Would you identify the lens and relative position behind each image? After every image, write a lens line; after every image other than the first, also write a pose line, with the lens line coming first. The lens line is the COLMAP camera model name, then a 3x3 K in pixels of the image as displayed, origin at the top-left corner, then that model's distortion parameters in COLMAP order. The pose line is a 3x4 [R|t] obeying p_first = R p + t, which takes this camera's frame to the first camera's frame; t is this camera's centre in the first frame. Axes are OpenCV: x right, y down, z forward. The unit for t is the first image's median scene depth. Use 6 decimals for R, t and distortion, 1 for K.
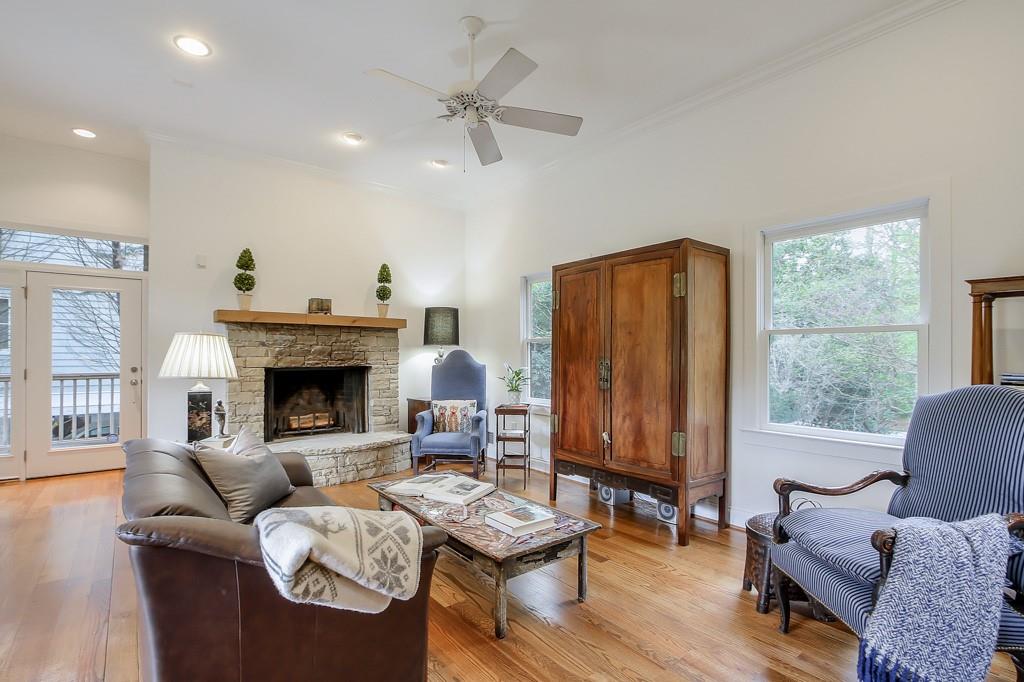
lens RADIAL K [[476.1, 0, 512.1], [0, 476.1, 351.5], [0, 0, 1]] dist [-0.013100, 0.000686]
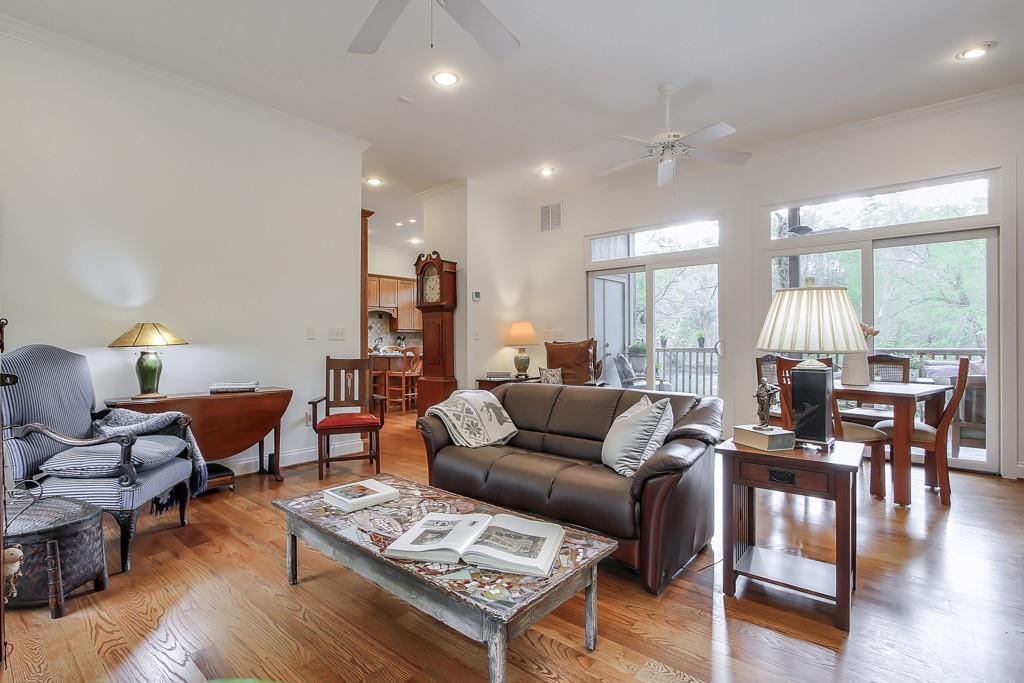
lens RADIAL K [[476.1, 0, 514.7], [0, 476.1, 342.0], [0, 0, 1]] dist [-0.013100, 0.000686]
pose [[-0.978892, 0.003374, -0.204352, -0.078729], [0.004397, 0.999980, -0.004552, 0.045026], [0.204333, -0.005354, -0.978887, 1.702927]]
